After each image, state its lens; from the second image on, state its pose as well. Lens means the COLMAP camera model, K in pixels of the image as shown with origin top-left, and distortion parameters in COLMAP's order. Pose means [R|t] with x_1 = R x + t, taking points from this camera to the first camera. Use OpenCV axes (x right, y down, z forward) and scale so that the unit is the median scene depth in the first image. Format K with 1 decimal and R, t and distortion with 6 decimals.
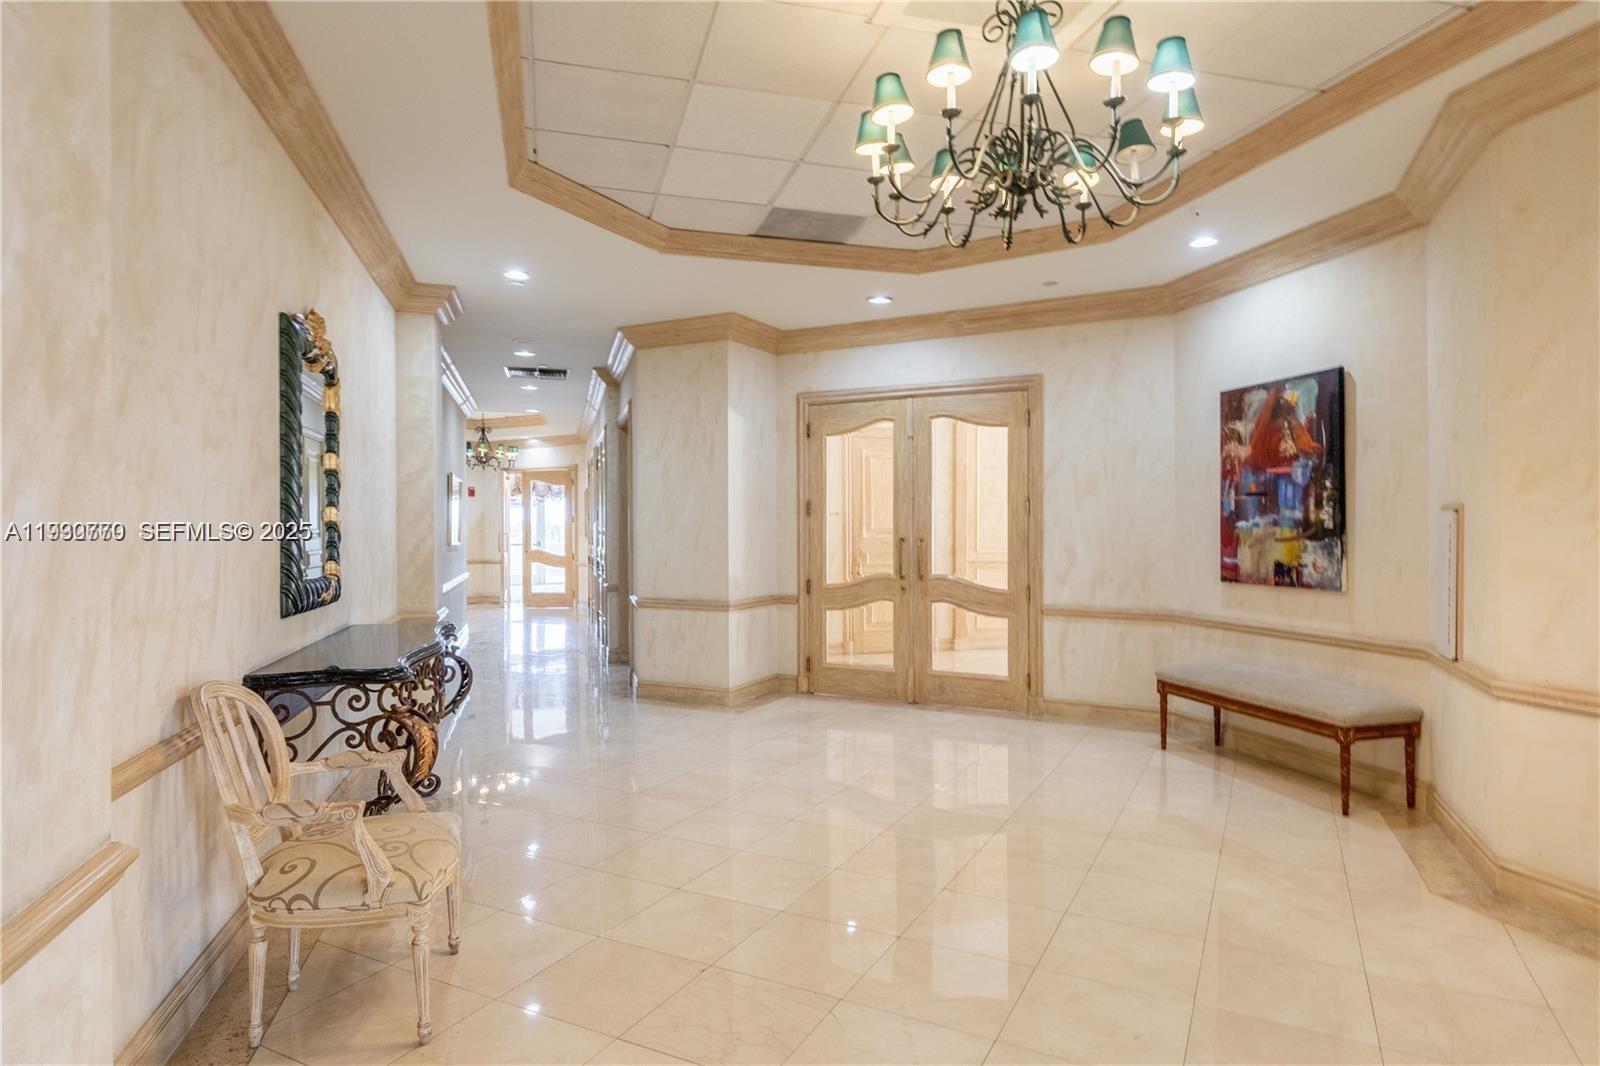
lens RADIAL K [[897.6, 0, 802.0], [0, 897.6, 533.2], [0, 0, 1]] dist [-0.000760, -0.000112]
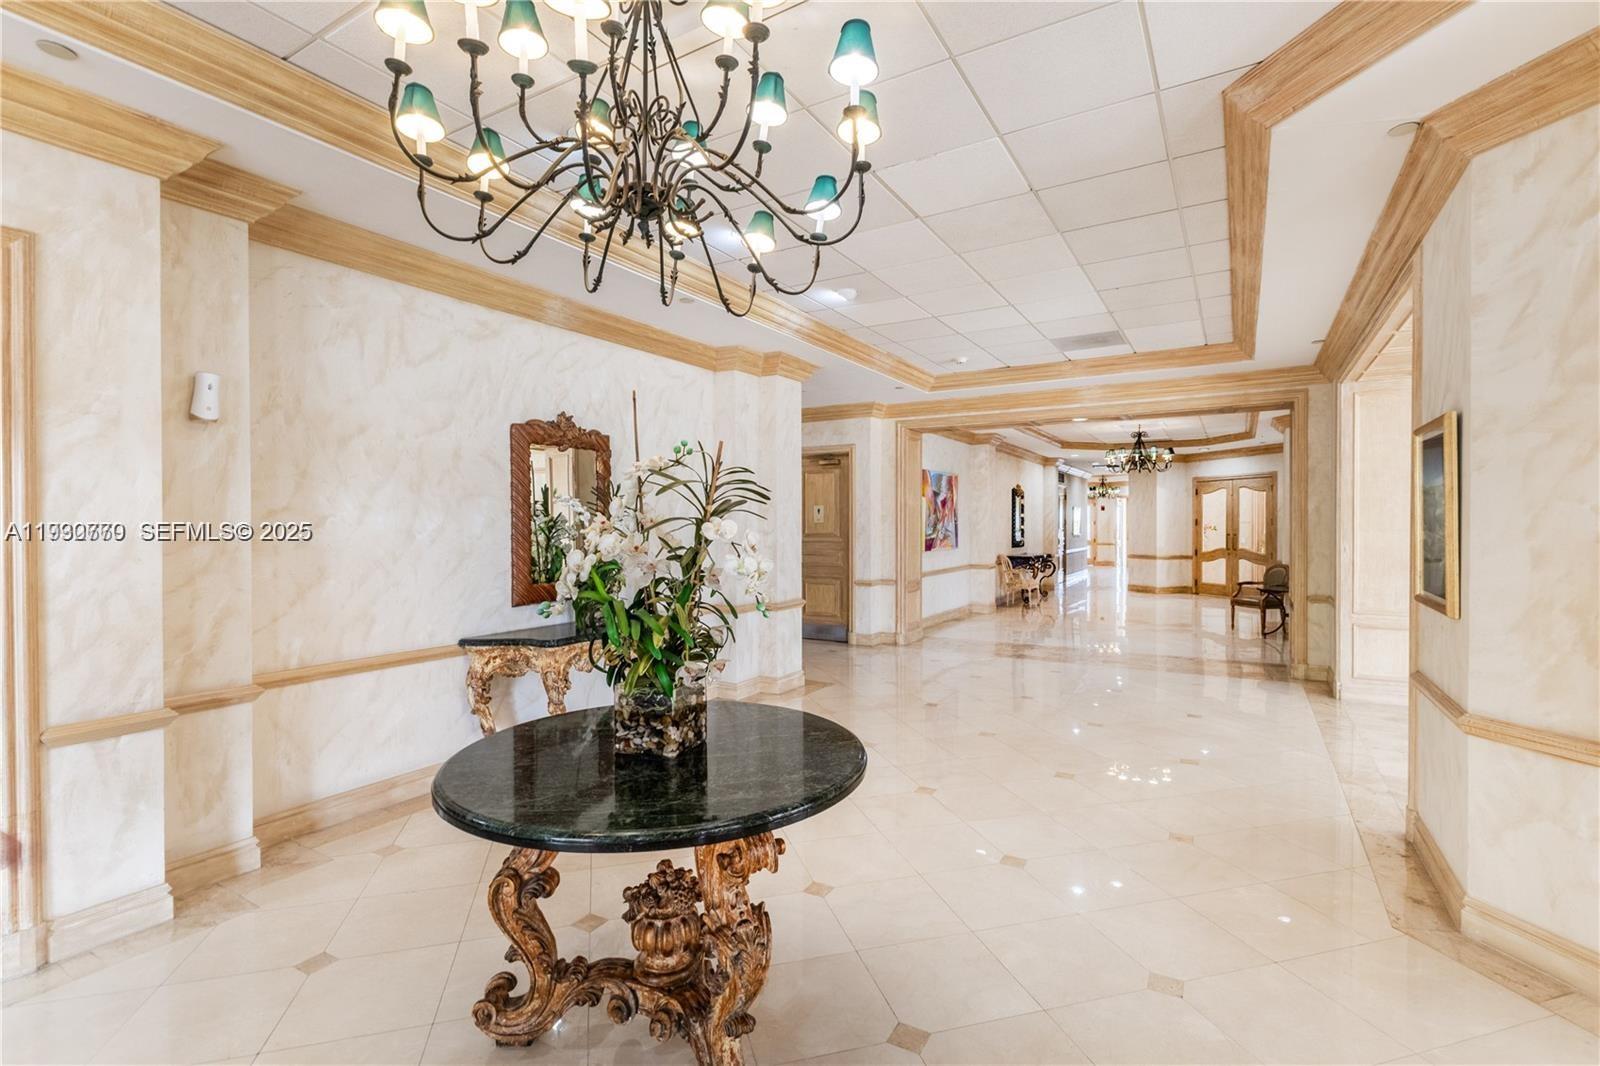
lens RADIAL K [[735.2, 0, 800.7], [0, 735.2, 528.8], [0, 0, 1]] dist [-0.000679, -0.000020]
pose [[0.688430, 0.005064, -0.725285, 0.789464], [-0.002901, 0.999987, 0.004228, -0.015056], [0.725297, -0.000807, 0.688435, -1.336893]]
